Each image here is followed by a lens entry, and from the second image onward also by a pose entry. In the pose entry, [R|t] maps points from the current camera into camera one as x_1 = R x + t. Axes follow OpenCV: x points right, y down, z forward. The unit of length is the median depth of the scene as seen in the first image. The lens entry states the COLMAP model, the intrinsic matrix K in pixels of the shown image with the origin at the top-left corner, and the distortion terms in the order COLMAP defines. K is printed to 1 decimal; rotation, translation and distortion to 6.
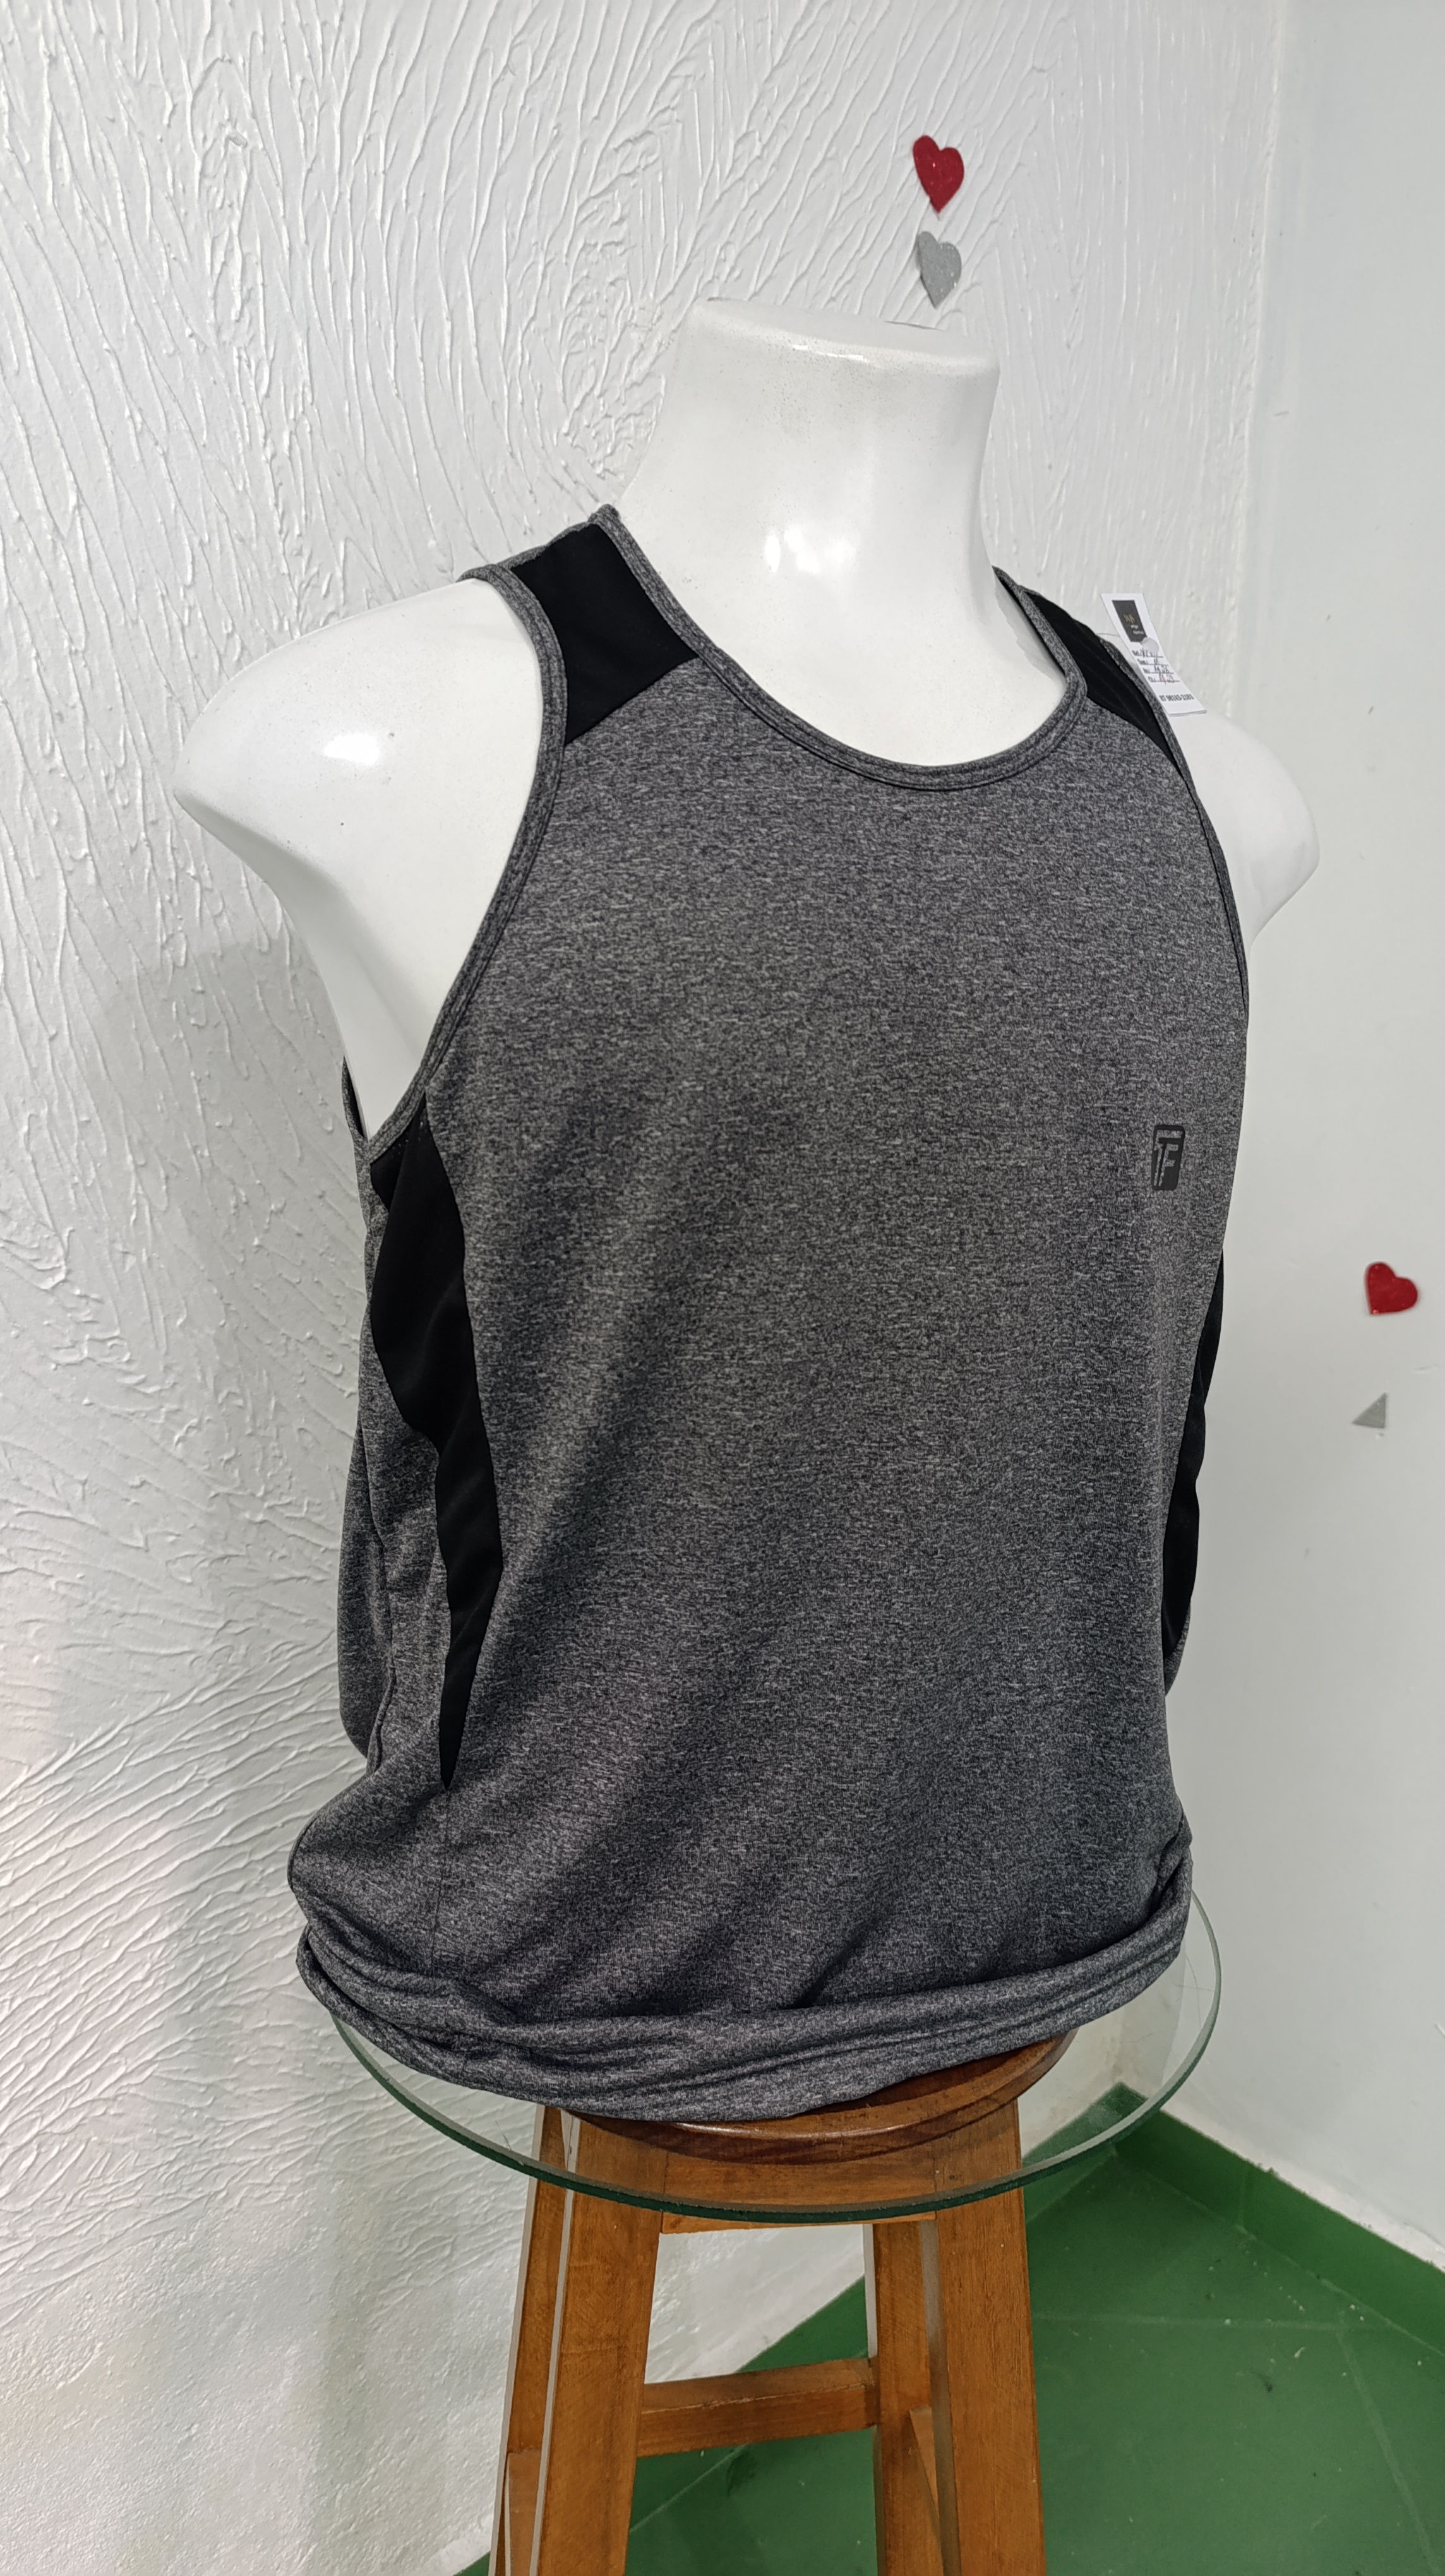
lens RADIAL K [[1800.6, 0, 727.1], [0, 1800.6, 1264.9], [0, 0, 1]] dist [0.008822, -0.033437]
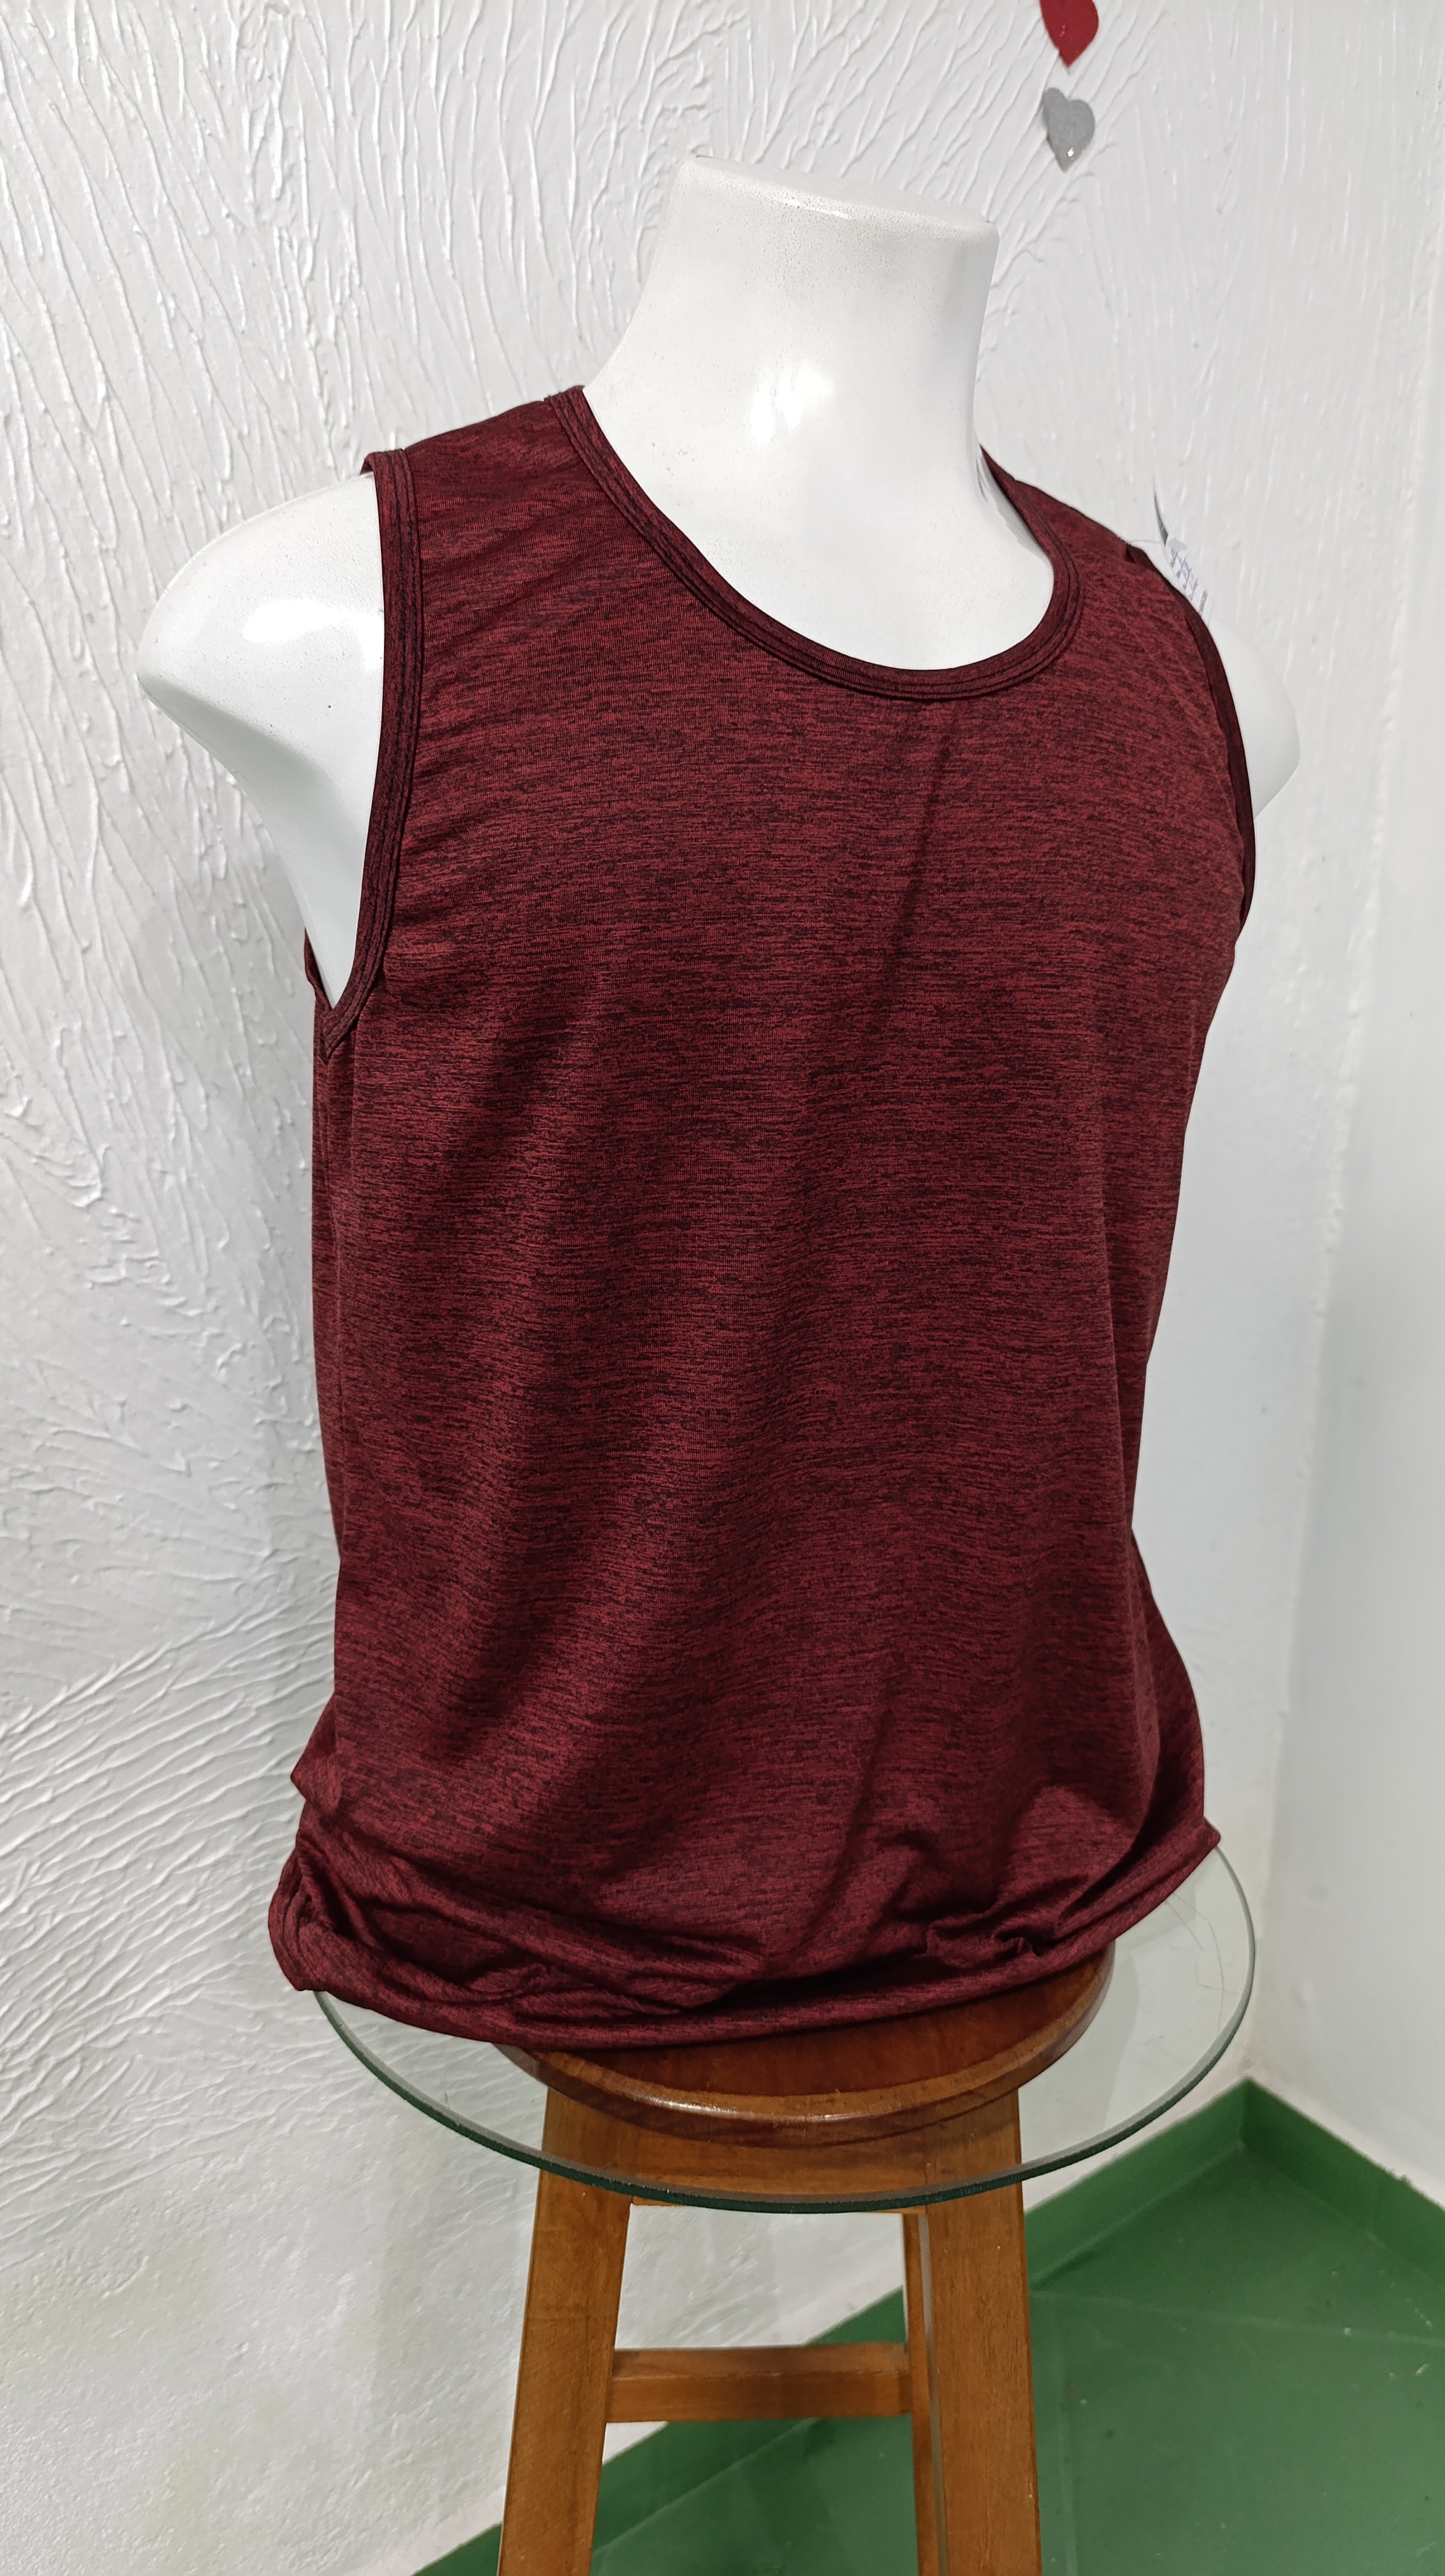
lens RADIAL K [[1800.6, 0, 722.7], [0, 1800.6, 1277.0], [0, 0, 1]] dist [0.008822, -0.033437]
pose [[0.992354, 0.024265, -0.121014, 0.085080], [-0.020389, 0.999242, 0.033160, 0.011139], [0.121726, -0.030439, 0.992097, 0.057464]]
